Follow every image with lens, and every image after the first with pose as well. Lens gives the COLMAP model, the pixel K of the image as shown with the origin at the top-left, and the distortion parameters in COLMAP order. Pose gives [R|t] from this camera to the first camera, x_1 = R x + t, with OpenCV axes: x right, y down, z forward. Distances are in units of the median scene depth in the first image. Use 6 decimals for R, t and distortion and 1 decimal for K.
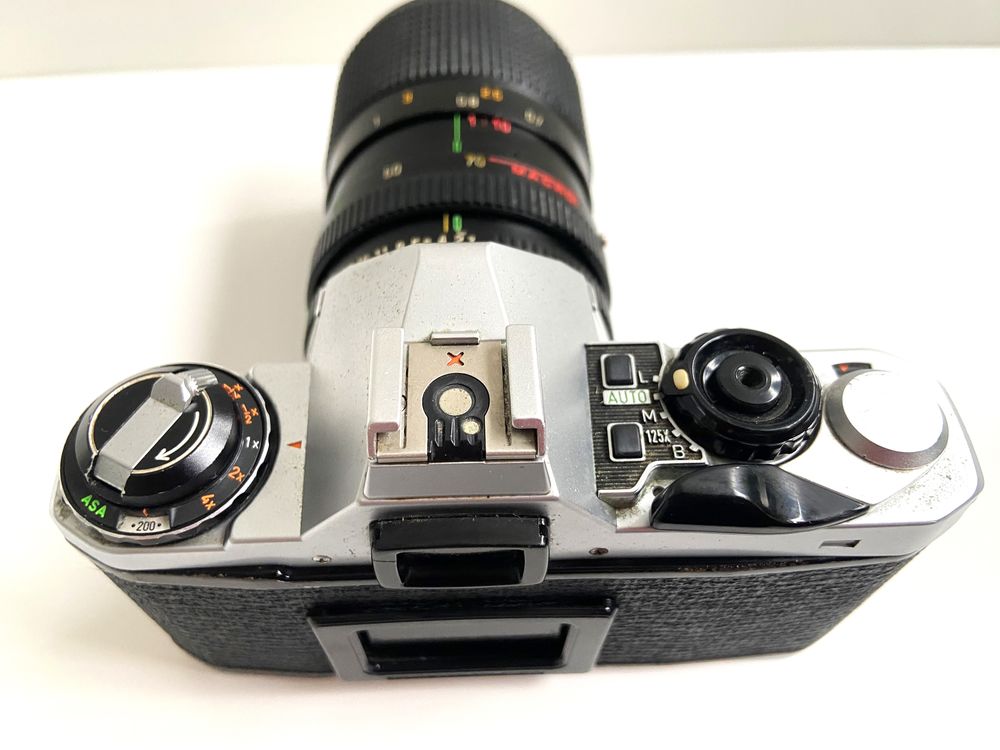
lens RADIAL K [[772.4, 0, 500.0], [0, 772.4, 375.0], [0, 0, 1]] dist [0.009885, 0.000511]
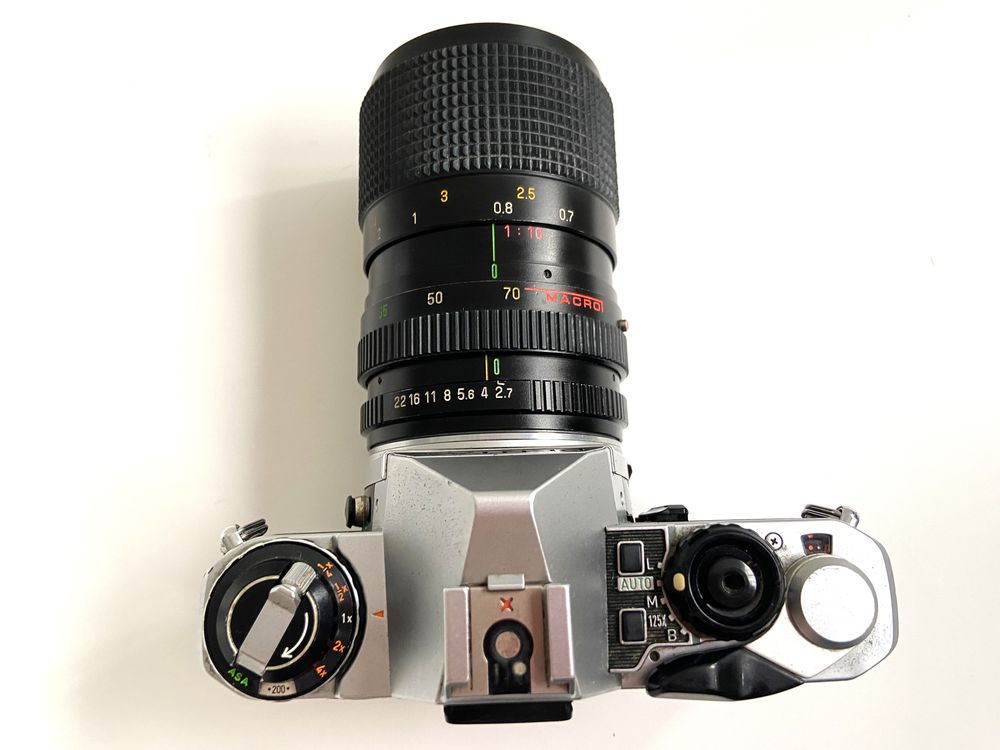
lens RADIAL K [[770.0, 0, 512.4], [0, 770.0, 375.2], [0, 0, 1]] dist [-0.001251, -0.002034]
pose [[0.999895, 0.006364, 0.013043, -0.061745], [-0.010798, 0.926729, 0.375576, -0.795007], [-0.009697, -0.375677, 0.926700, -0.053751]]
